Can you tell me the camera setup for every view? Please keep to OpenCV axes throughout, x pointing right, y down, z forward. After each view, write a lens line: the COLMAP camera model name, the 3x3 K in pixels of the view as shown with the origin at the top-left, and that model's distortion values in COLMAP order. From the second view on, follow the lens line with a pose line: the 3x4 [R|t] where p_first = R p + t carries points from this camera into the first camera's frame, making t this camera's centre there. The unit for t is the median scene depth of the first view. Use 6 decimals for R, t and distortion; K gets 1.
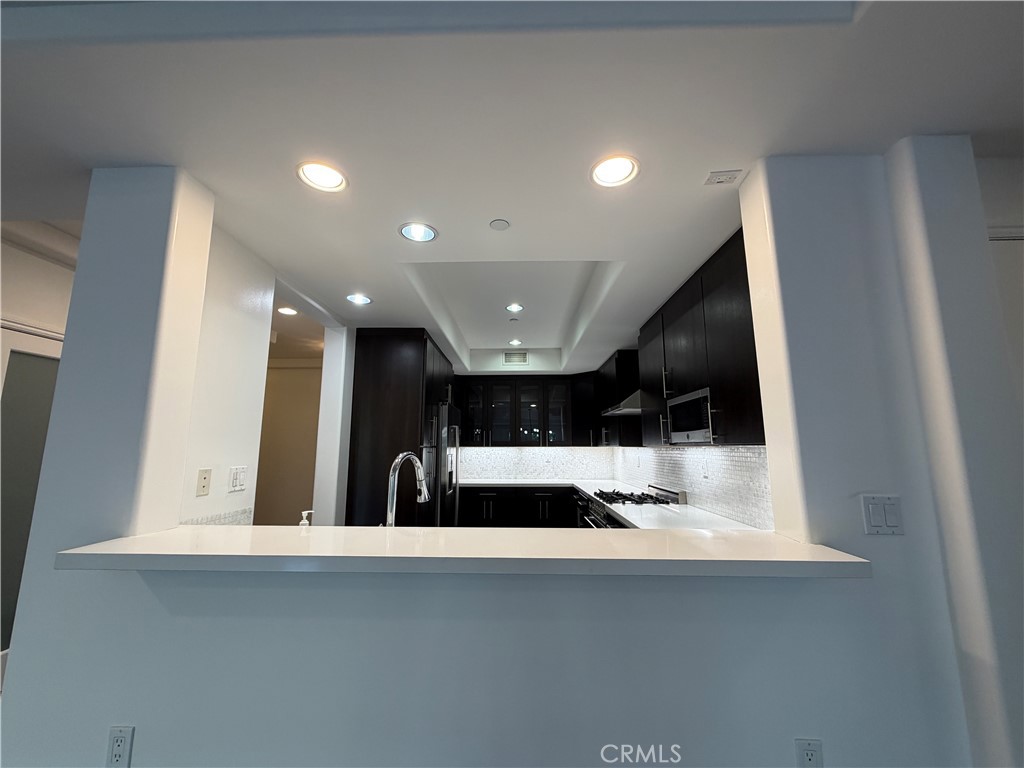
lens RADIAL K [[405.8, 0, 511.6], [0, 405.8, 384.1], [0, 0, 1]] dist [0.001702, 0.000240]
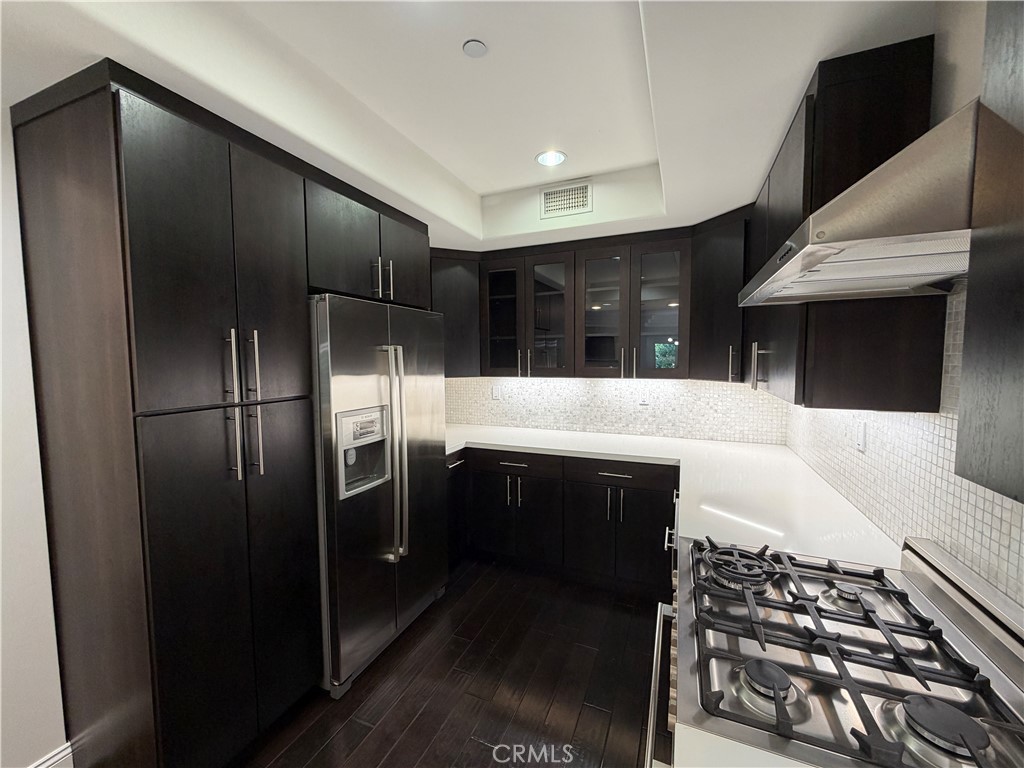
lens RADIAL K [[405.8, 0, 538.9], [0, 405.8, 380.8], [0, 0, 1]] dist [0.001702, 0.000240]
pose [[0.938951, 0.022346, -0.343325, 0.148268], [0.051318, 0.977629, 0.203980, 0.044843], [0.340202, -0.209146, 0.916799, 0.486755]]
